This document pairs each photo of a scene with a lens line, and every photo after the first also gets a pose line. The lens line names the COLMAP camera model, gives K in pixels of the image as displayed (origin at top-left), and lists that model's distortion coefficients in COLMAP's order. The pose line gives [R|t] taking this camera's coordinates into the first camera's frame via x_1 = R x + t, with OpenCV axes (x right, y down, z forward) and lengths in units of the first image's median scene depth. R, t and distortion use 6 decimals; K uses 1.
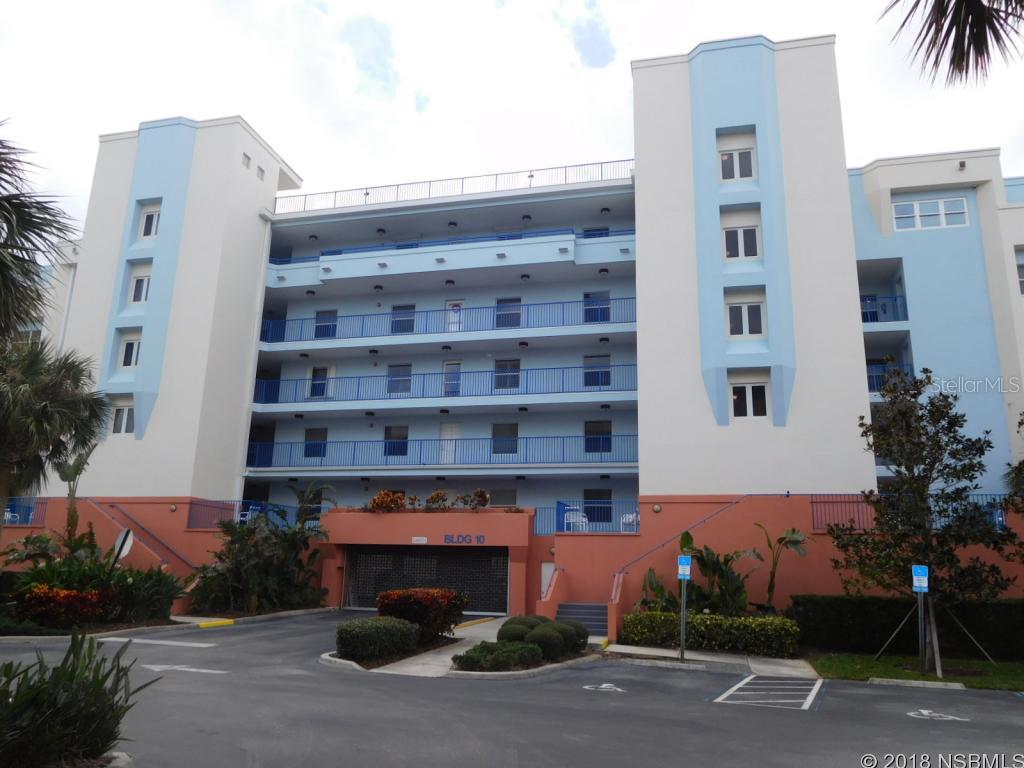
lens RADIAL K [[767.4, 0, 512.0], [0, 767.4, 384.0], [0, 0, 1]] dist [-0.013864, -0.000521]
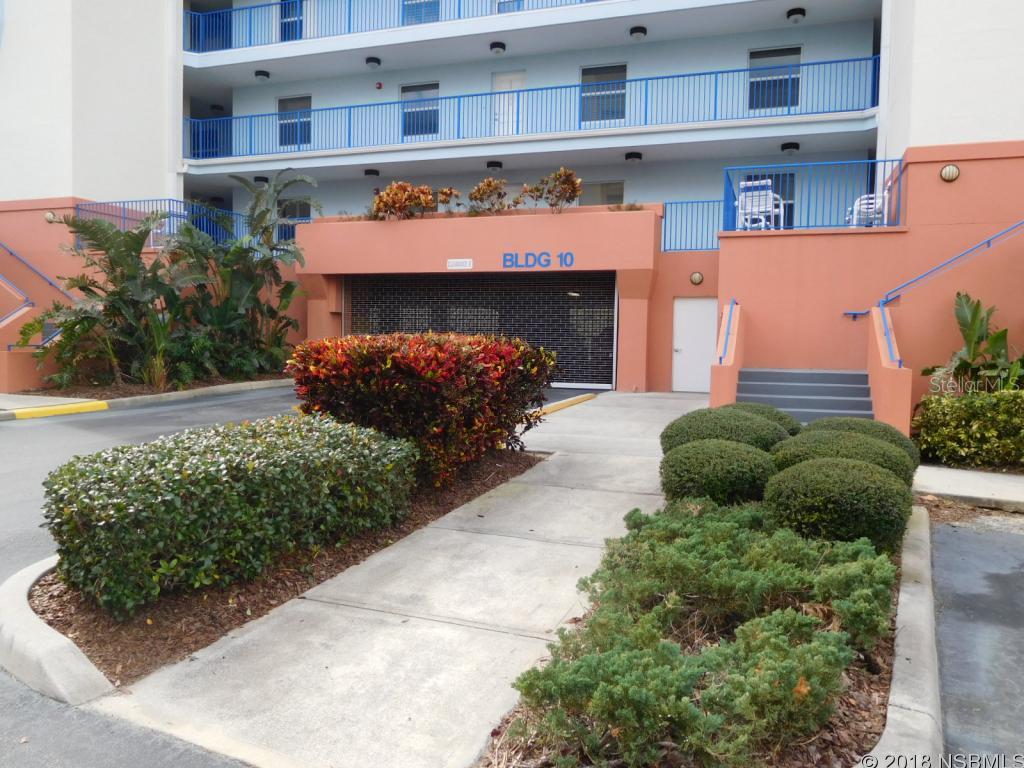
lens RADIAL K [[767.4, 0, 512.0], [0, 767.4, 384.0], [0, 0, 1]] dist [-0.013864, -0.000521]
pose [[0.996397, -0.000820, -0.084809, -0.032328], [0.026040, 0.954614, 0.296704, 0.119110], [0.080717, -0.297844, 0.951196, 0.423634]]
